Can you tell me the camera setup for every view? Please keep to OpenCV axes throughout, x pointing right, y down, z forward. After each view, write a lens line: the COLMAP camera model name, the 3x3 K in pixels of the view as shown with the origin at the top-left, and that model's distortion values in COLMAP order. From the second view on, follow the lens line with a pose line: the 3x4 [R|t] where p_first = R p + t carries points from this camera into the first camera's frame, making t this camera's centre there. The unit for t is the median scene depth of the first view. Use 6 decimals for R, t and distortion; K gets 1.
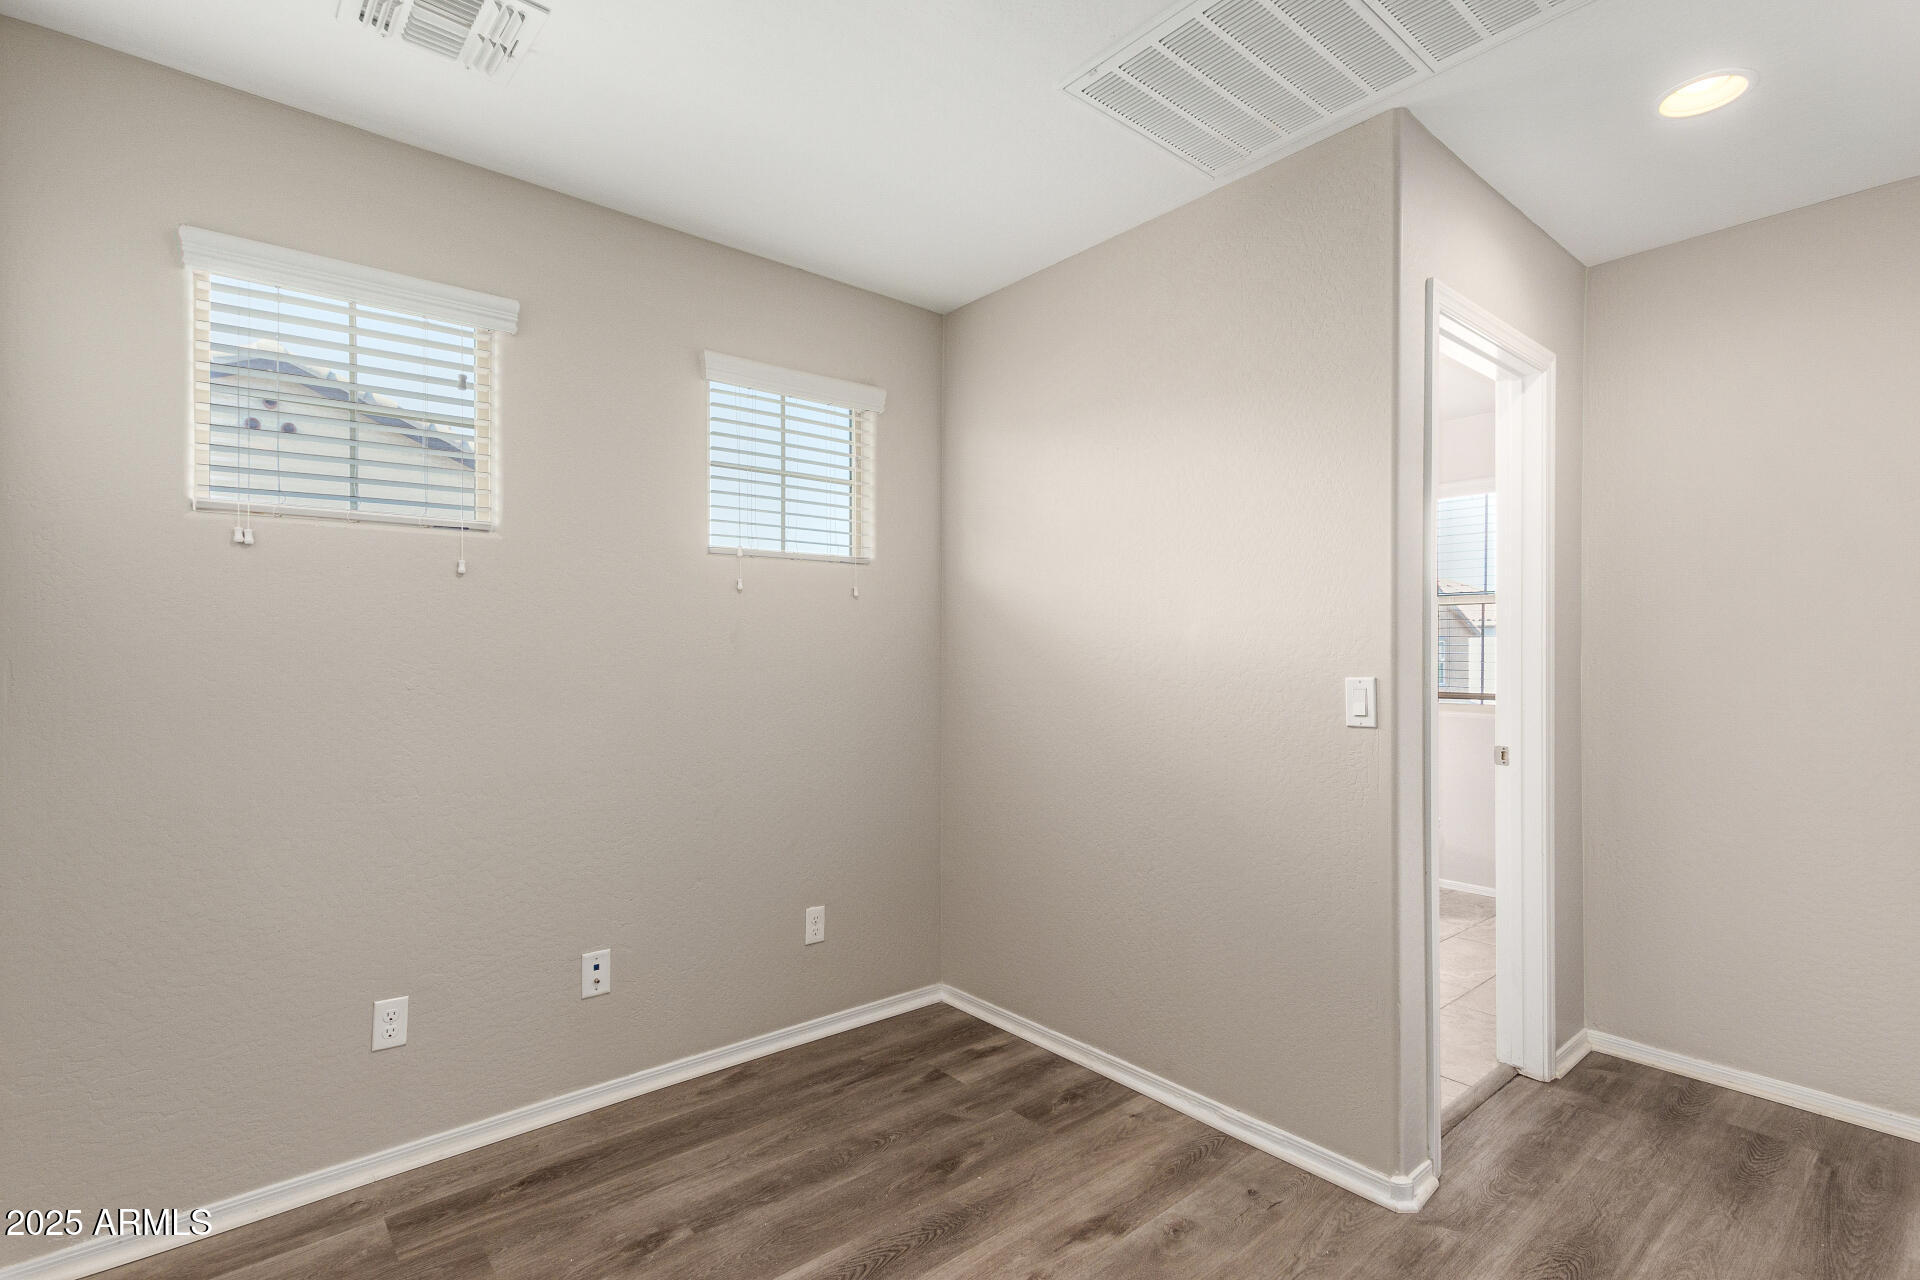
lens RADIAL K [[899.6, 0, 963.7], [0, 899.6, 655.3], [0, 0, 1]] dist [0.013694, -0.003879]
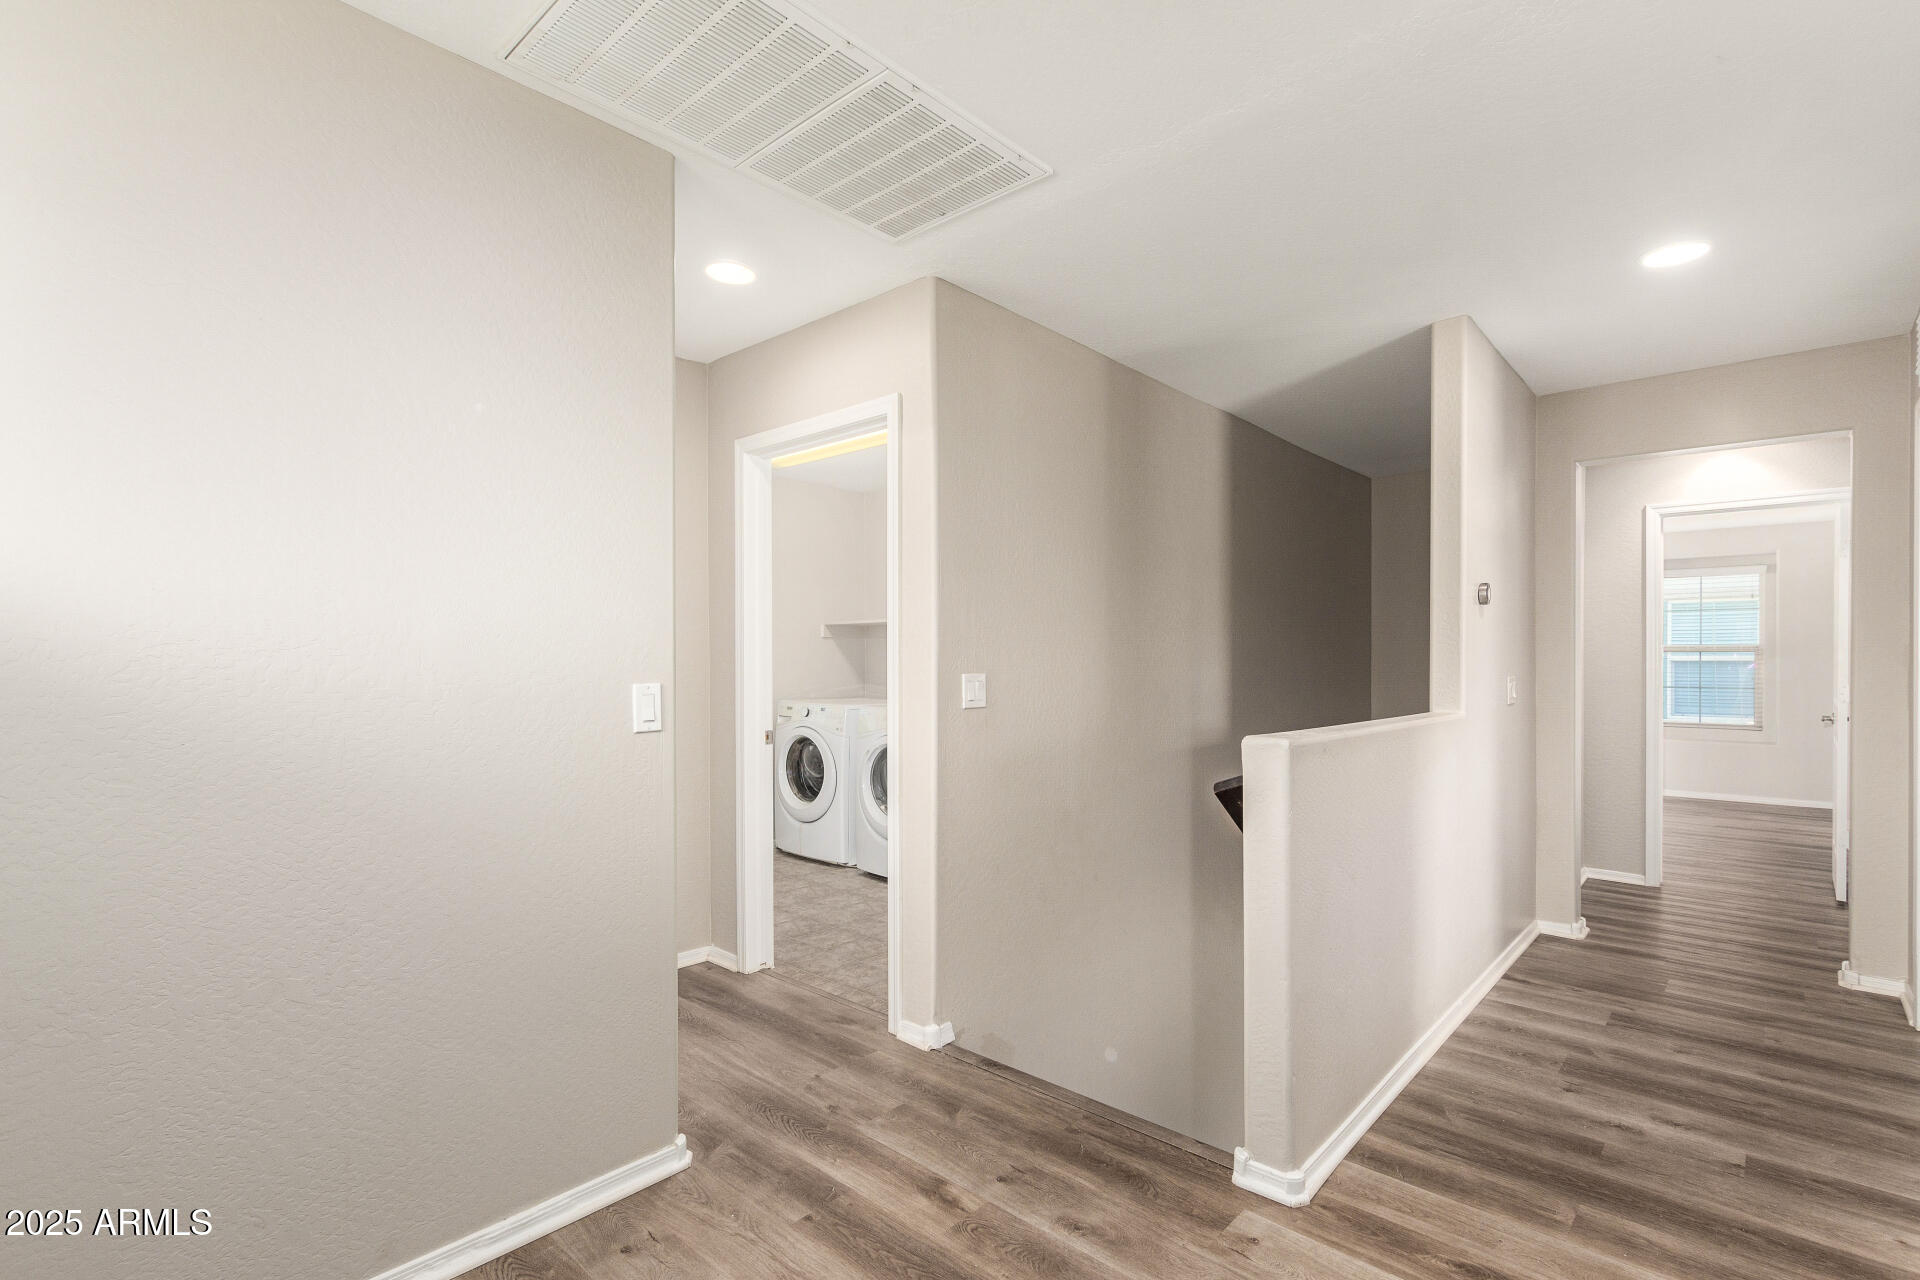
lens RADIAL K [[899.6, 0, 972.6], [0, 899.6, 647.6], [0, 0, 1]] dist [0.013694, -0.003879]
pose [[-0.138292, 0.028370, 0.989985, -0.655427], [0.007787, 0.999590, -0.027557, 0.013777], [-0.990361, 0.003898, -0.138456, 0.778233]]
